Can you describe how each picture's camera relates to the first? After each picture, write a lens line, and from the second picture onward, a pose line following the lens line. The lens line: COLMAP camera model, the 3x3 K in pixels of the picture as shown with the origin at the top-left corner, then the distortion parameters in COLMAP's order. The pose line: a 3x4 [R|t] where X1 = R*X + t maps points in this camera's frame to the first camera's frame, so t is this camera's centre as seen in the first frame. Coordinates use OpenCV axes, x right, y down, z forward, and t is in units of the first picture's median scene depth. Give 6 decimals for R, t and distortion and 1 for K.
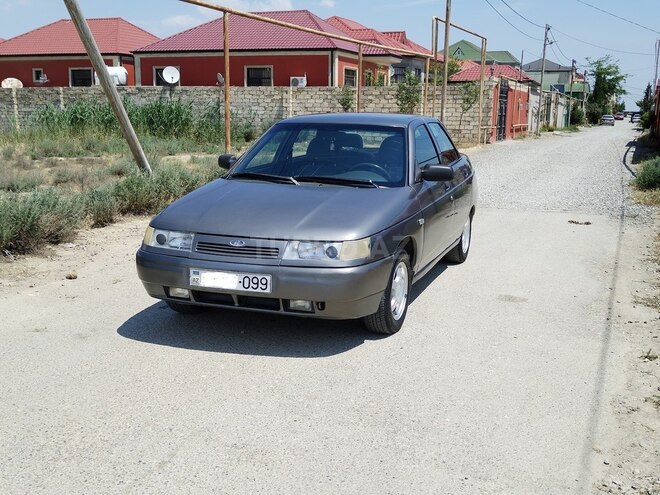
lens RADIAL K [[765.6, 0, 330.3], [0, 765.6, 254.4], [0, 0, 1]] dist [-0.007360, 0.000000]
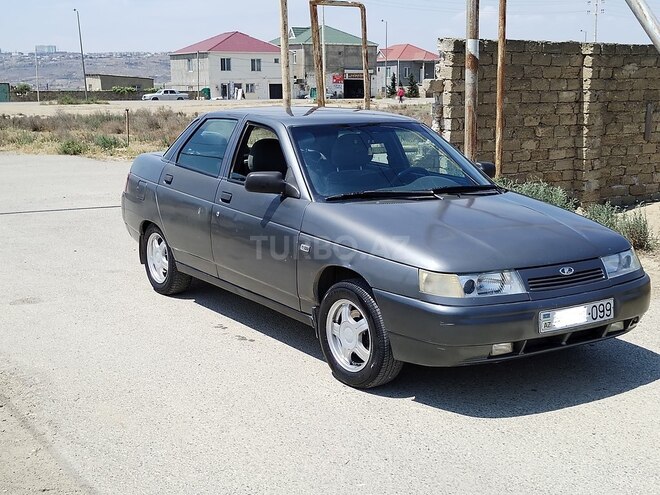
lens RADIAL K [[910.7, 0, 328.1], [0, 910.7, 246.6], [0, 0, 1]] dist [0.023122, 0.000000]
pose [[0.596561, -0.149595, 0.788503, -1.057461], [0.153612, 0.985594, 0.070768, -0.151150], [-0.787730, 0.078906, 0.610946, 0.584433]]
